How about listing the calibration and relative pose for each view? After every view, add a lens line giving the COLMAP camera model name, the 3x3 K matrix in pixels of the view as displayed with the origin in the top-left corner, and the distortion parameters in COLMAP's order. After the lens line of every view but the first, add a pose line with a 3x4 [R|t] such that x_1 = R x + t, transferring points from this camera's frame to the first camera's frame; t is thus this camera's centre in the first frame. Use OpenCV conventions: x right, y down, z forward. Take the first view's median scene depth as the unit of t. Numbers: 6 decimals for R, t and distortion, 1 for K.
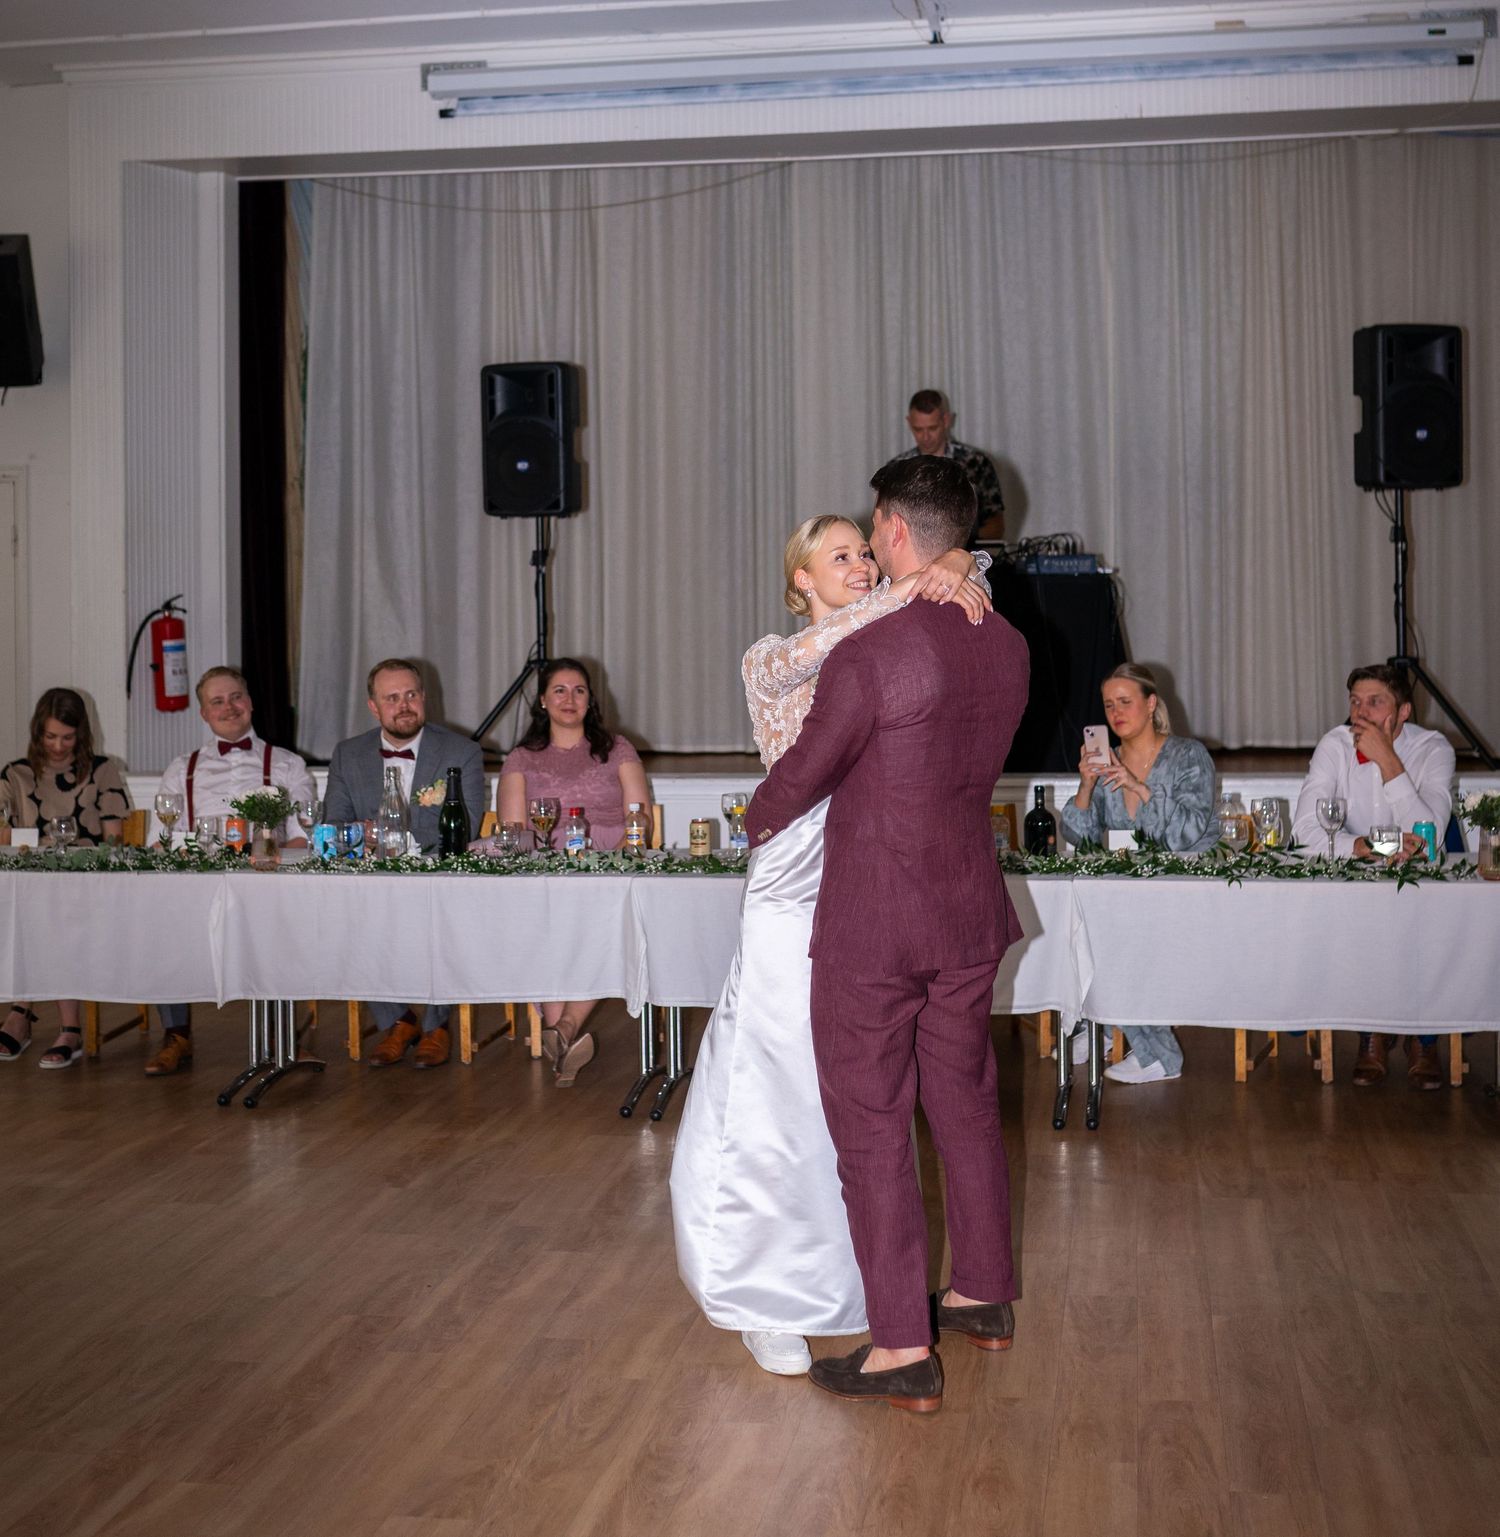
lens RADIAL K [[2309.3, 0, 756.6], [0, 2309.3, 548.8], [0, 0, 1]] dist [-0.013460, 0.000000]
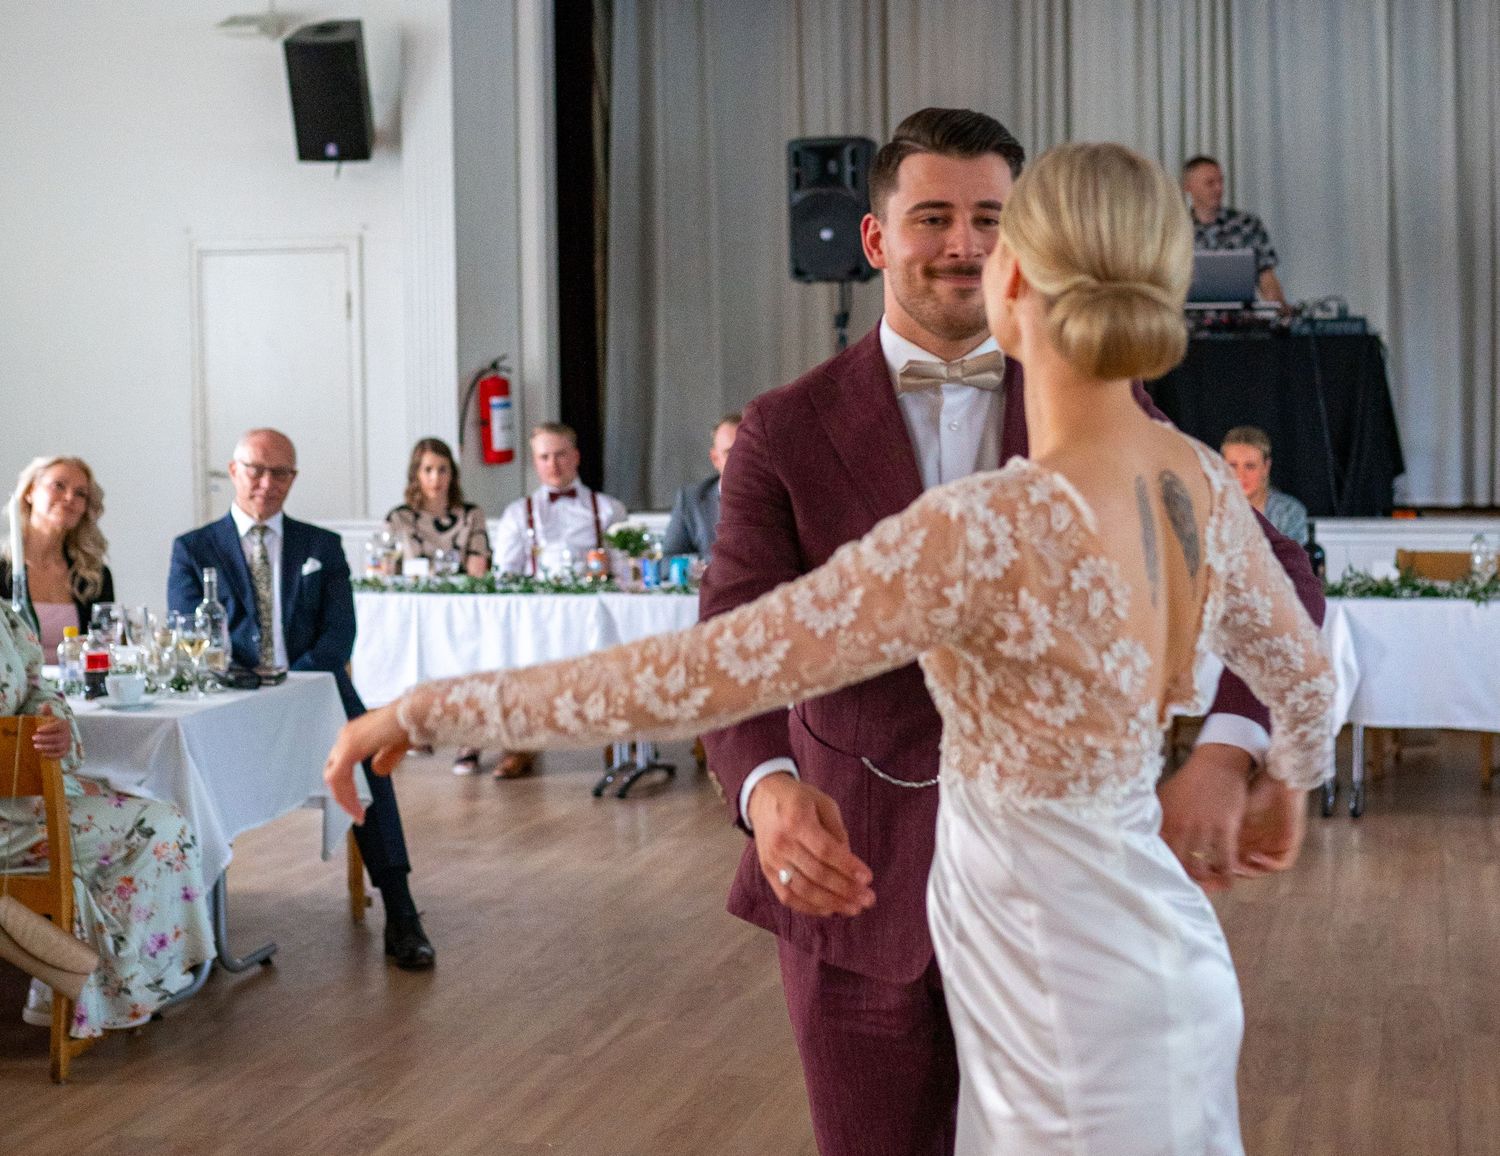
lens RADIAL K [[2524.2, 0, 820.7], [0, 2524.2, 488.6], [0, 0, 1]] dist [-0.036199, 0.000000]
pose [[0.997559, 0.002884, -0.069763, -0.028295], [0.002088, 0.997468, 0.071083, -0.002349], [0.069791, -0.071056, 0.995028, -0.219532]]
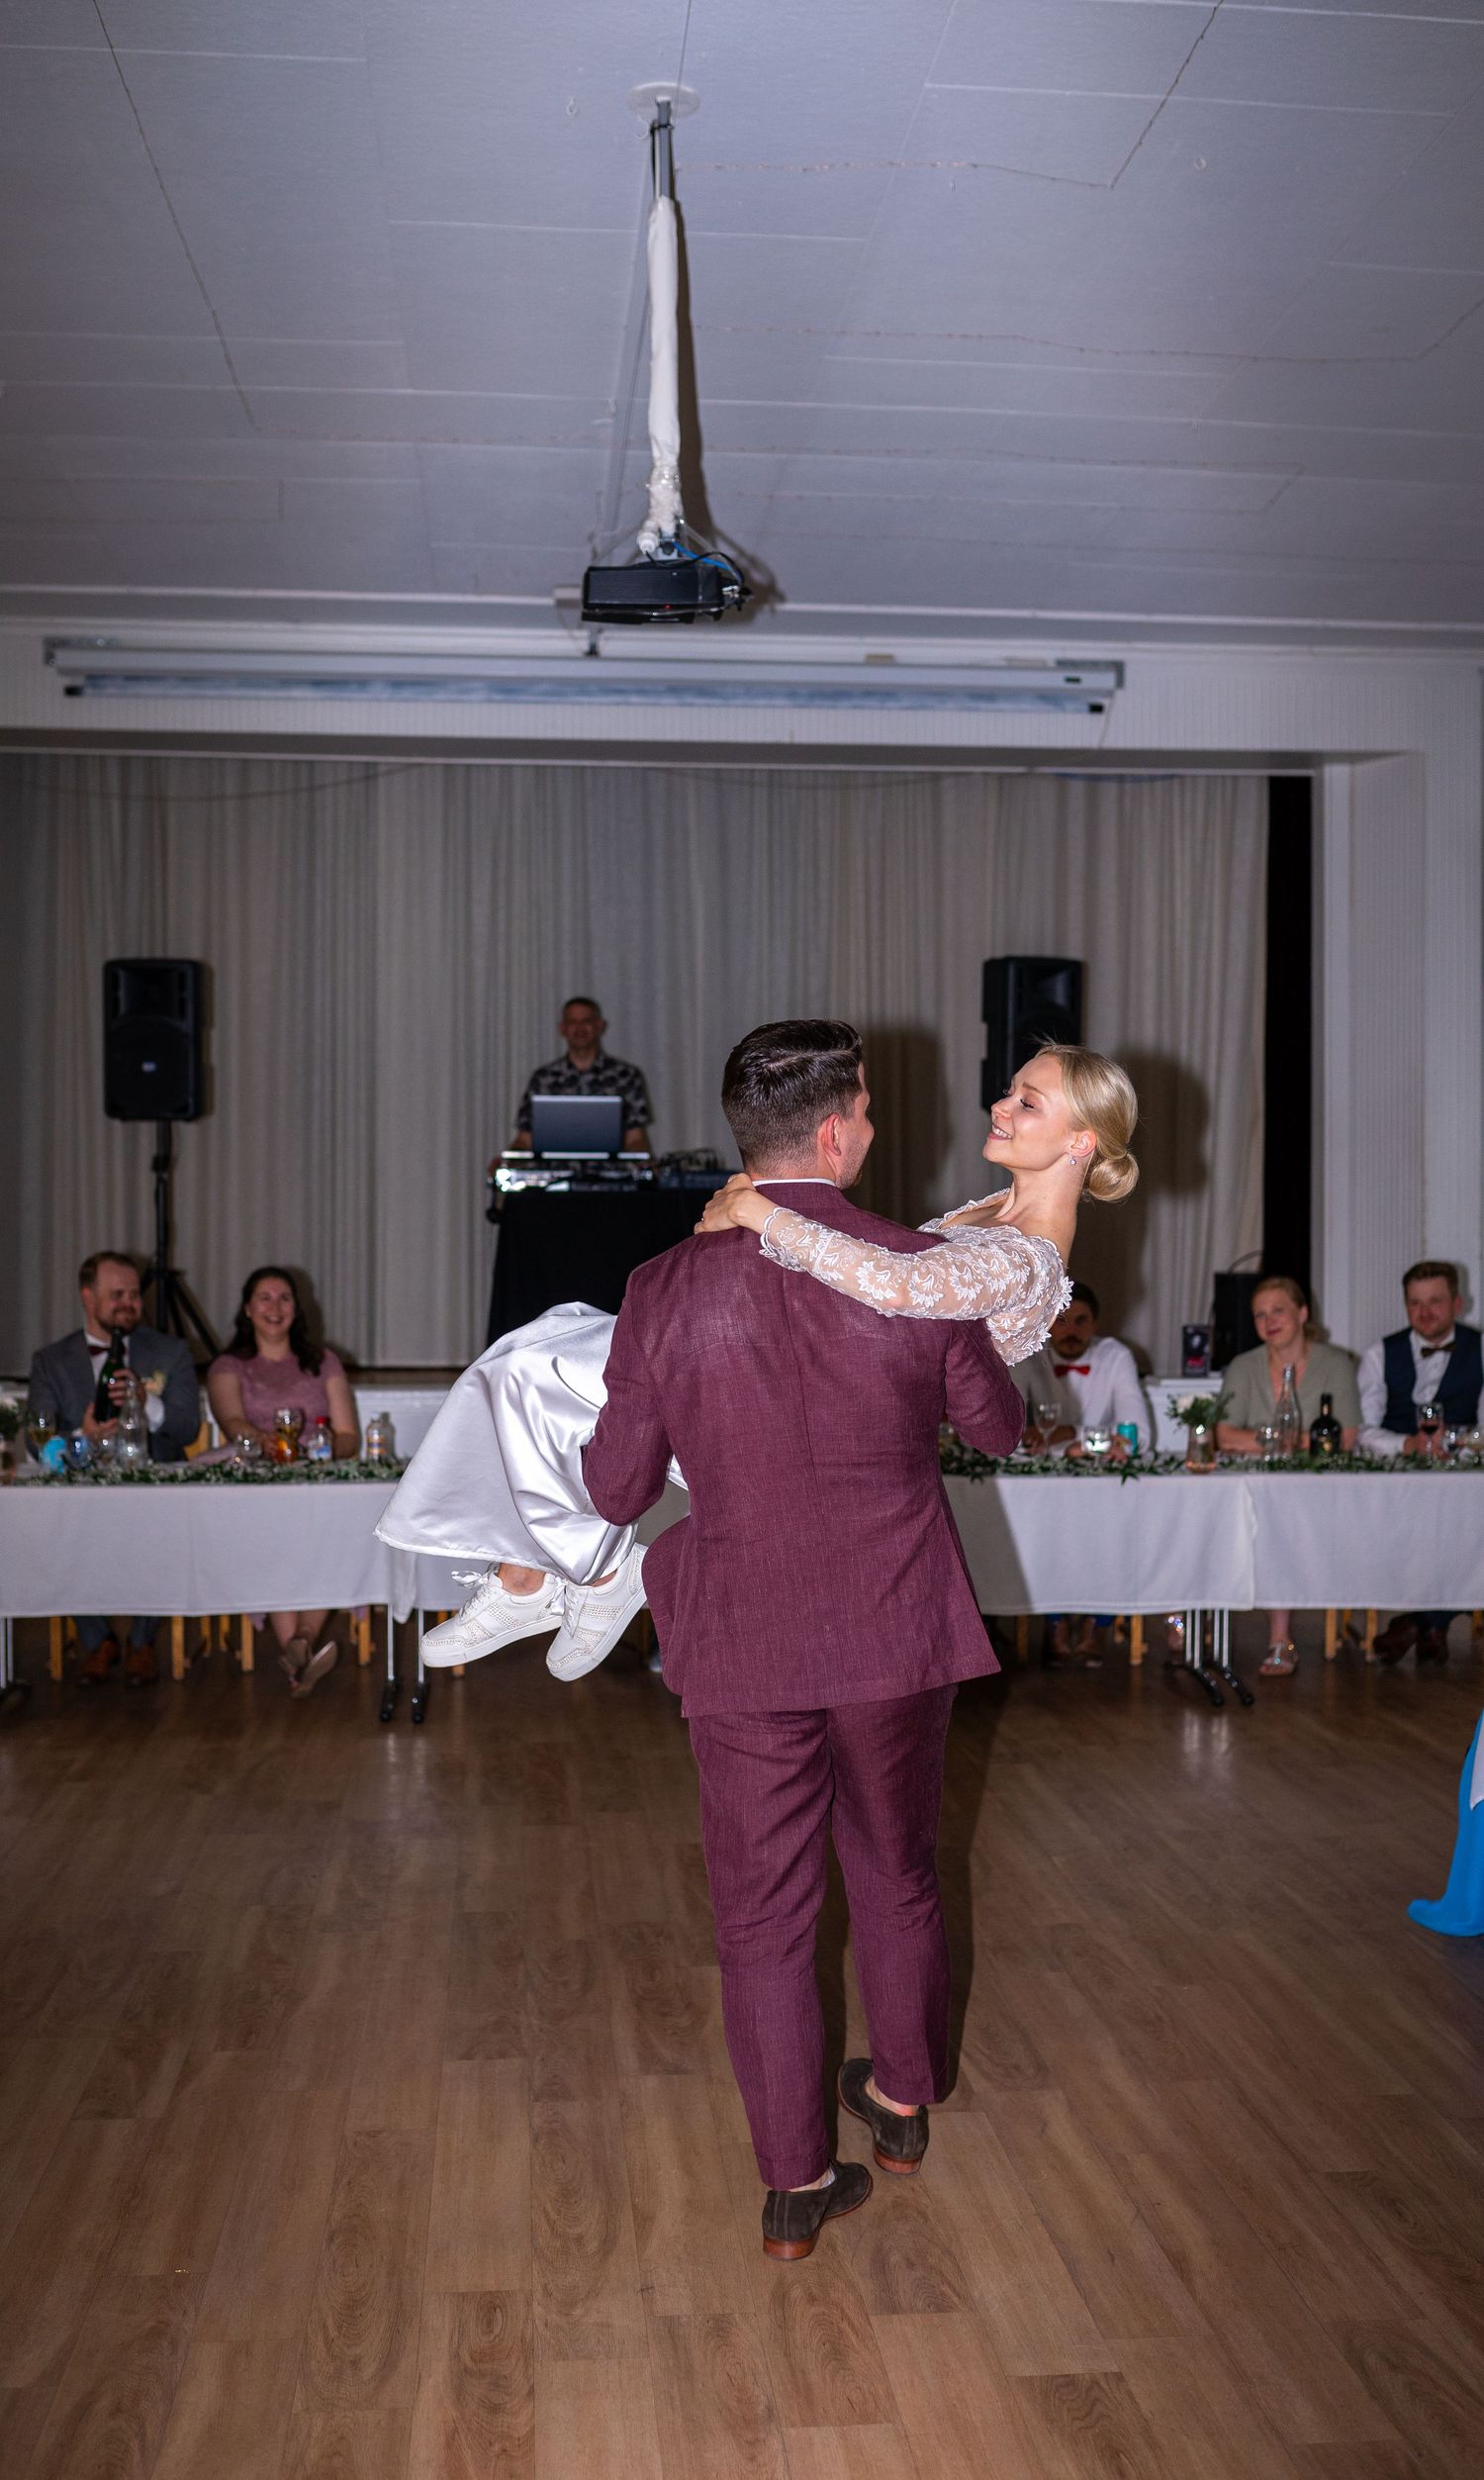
lens RADIAL K [[2439.8, 0, 750.2], [0, 2439.8, 1286.1], [0, 0, 1]] dist [-0.018912, 0.000000]
pose [[0.964810, 0.004742, 0.262906, -0.161080], [-0.018597, 0.998564, 0.050236, -0.001054], [-0.262290, -0.053358, 0.963513, -0.057310]]
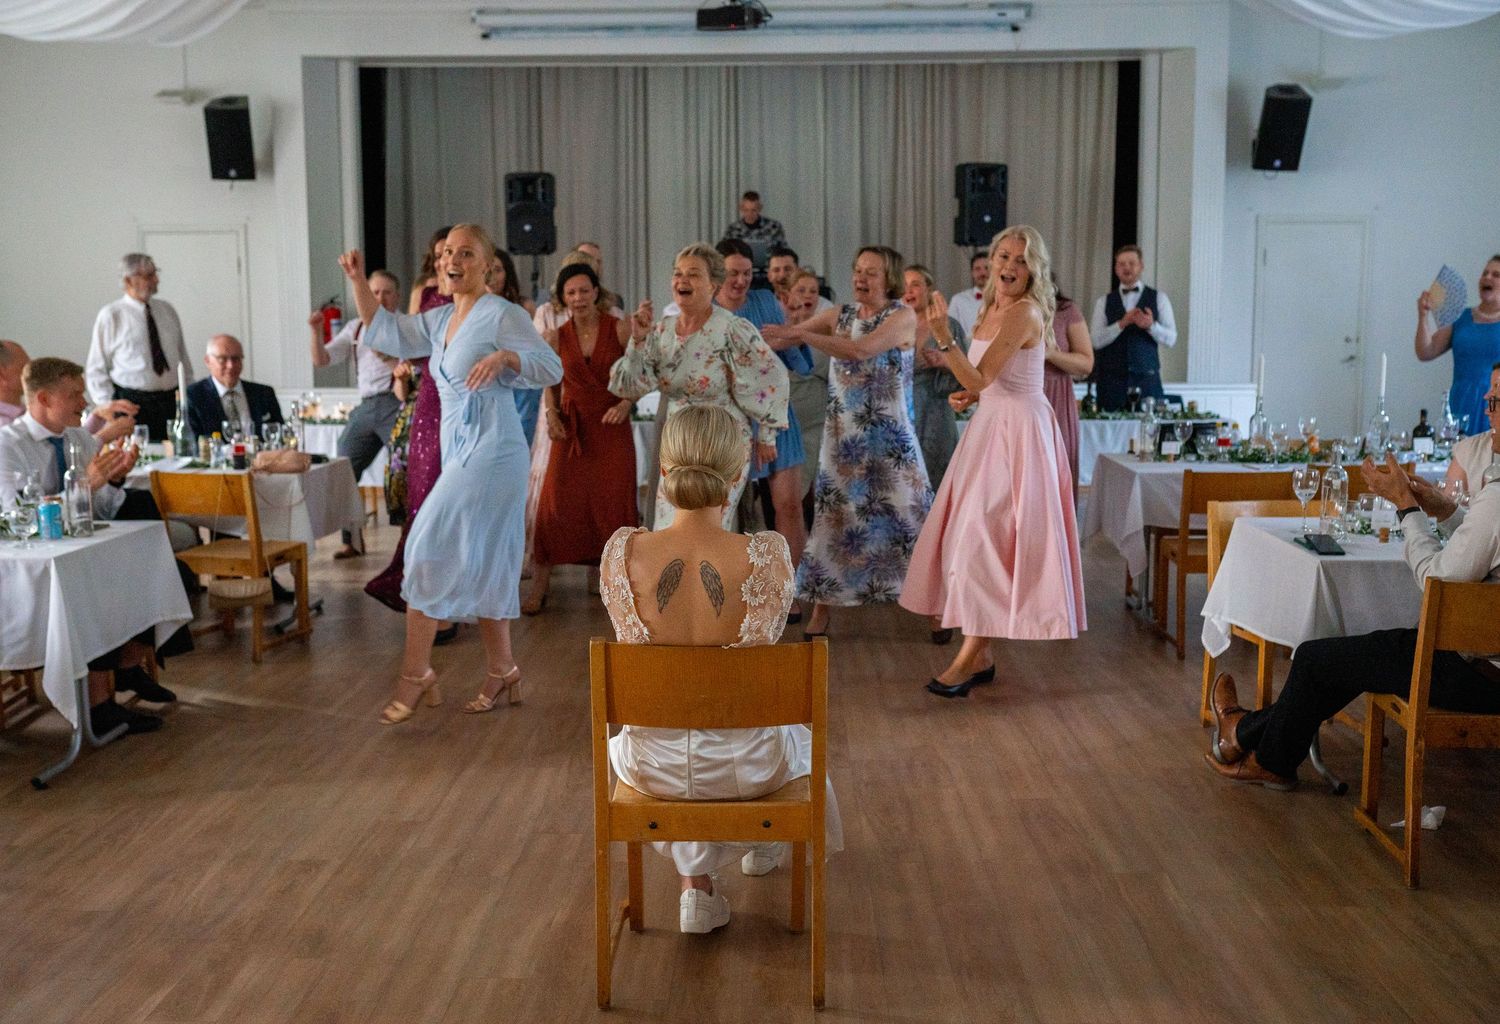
lens RADIAL K [[1583.7, 0, 741.1], [0, 1583.7, 501.0], [0, 0, 1]] dist [-0.020290, 0.000000]
pose [[0.989745, -0.011153, 0.142411, -0.147077], [-0.009007, 0.990091, 0.140140, 0.002936], [-0.142563, -0.139985, 0.979837, -0.424041]]
